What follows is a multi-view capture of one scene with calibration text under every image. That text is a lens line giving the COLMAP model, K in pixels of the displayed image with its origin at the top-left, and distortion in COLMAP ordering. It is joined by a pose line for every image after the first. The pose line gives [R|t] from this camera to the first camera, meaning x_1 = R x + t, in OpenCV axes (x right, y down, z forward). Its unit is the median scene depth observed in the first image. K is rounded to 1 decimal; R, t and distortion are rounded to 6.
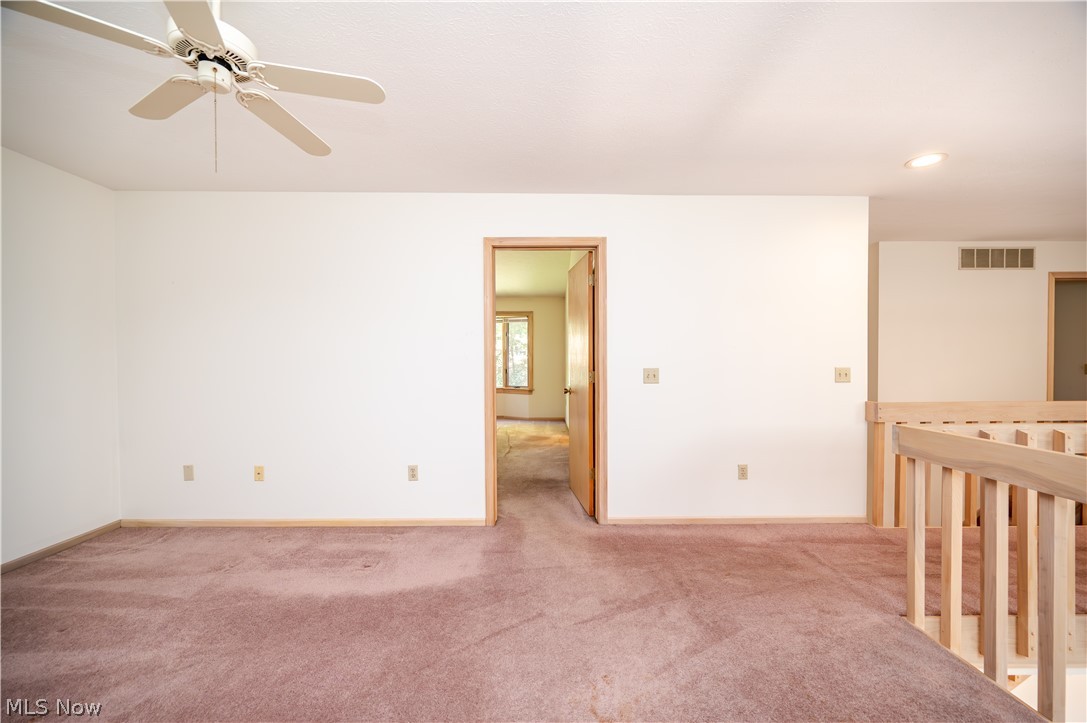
lens RADIAL K [[424.6, 0, 546.2], [0, 424.6, 363.0], [0, 0, 1]] dist [-0.001240, -0.000382]
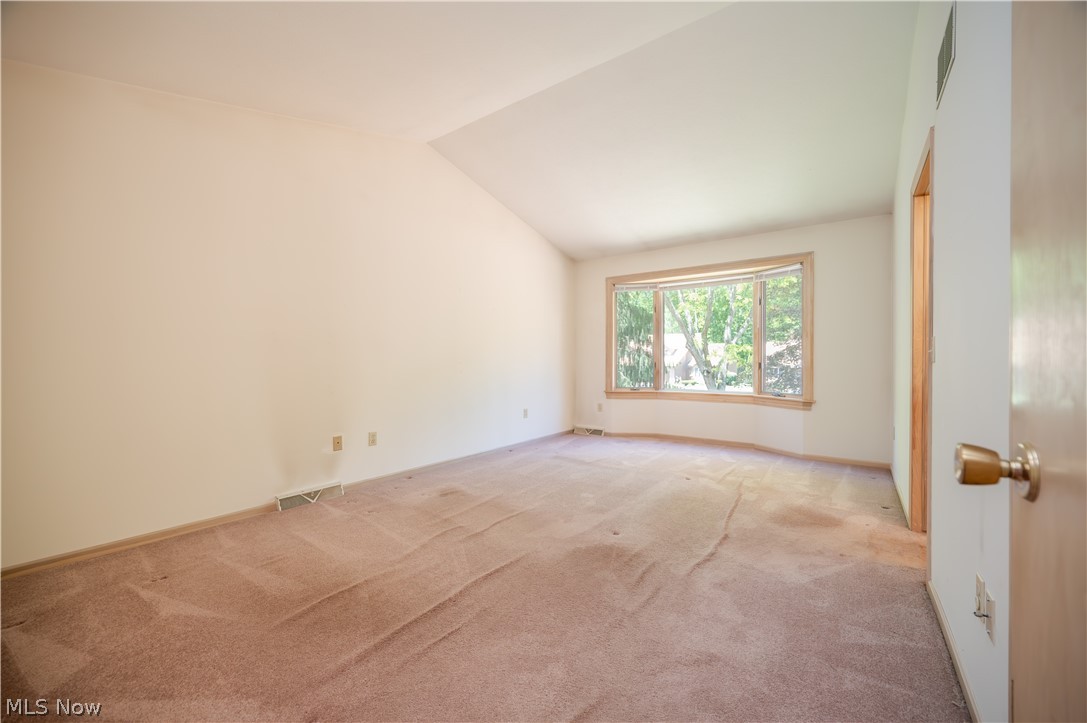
lens RADIAL K [[428.9, 0, 542.0], [0, 428.9, 358.9], [0, 0, 1]] dist [-0.001951, -0.000262]
pose [[0.800332, 0.003766, -0.599545, 0.019535], [-0.007660, 0.999963, -0.003944, 0.015514], [0.599508, 0.007749, 0.800331, 0.393415]]
